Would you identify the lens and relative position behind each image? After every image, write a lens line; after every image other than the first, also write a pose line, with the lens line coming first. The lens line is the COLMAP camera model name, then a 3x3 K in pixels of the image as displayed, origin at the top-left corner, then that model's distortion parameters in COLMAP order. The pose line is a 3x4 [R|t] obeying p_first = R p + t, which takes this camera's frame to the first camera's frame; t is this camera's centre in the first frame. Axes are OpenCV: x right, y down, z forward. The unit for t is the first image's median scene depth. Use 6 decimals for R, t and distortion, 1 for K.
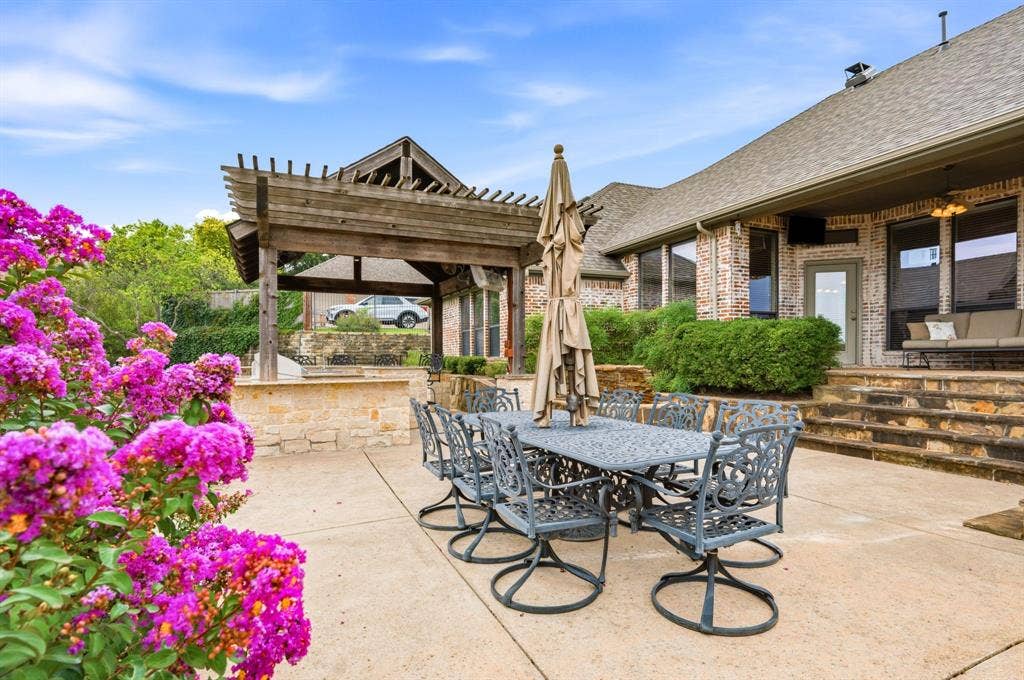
lens RADIAL K [[524.4, 0, 514.5], [0, 524.4, 354.2], [0, 0, 1]] dist [-0.004202, -0.000236]
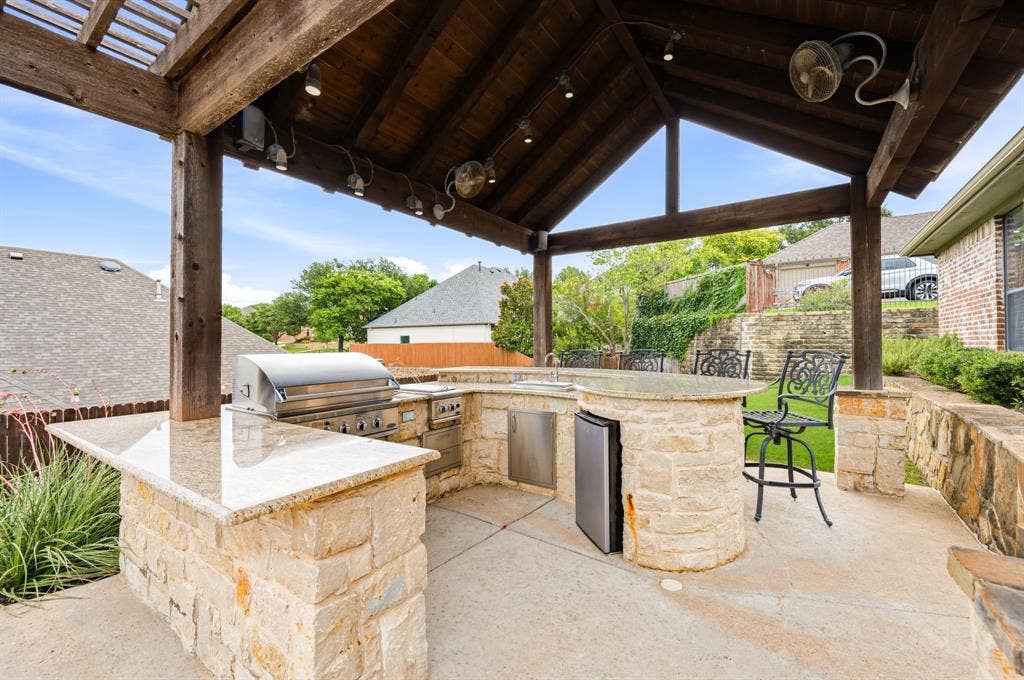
lens RADIAL K [[416.9, 0, 513.4], [0, 416.9, 338.9], [0, 0, 1]] dist [0.001789, -0.000098]
pose [[0.498780, -0.007767, -0.866694, -0.000116], [0.010924, 0.999937, -0.002675, -0.011699], [0.866660, -0.008133, 0.498834, 0.692329]]
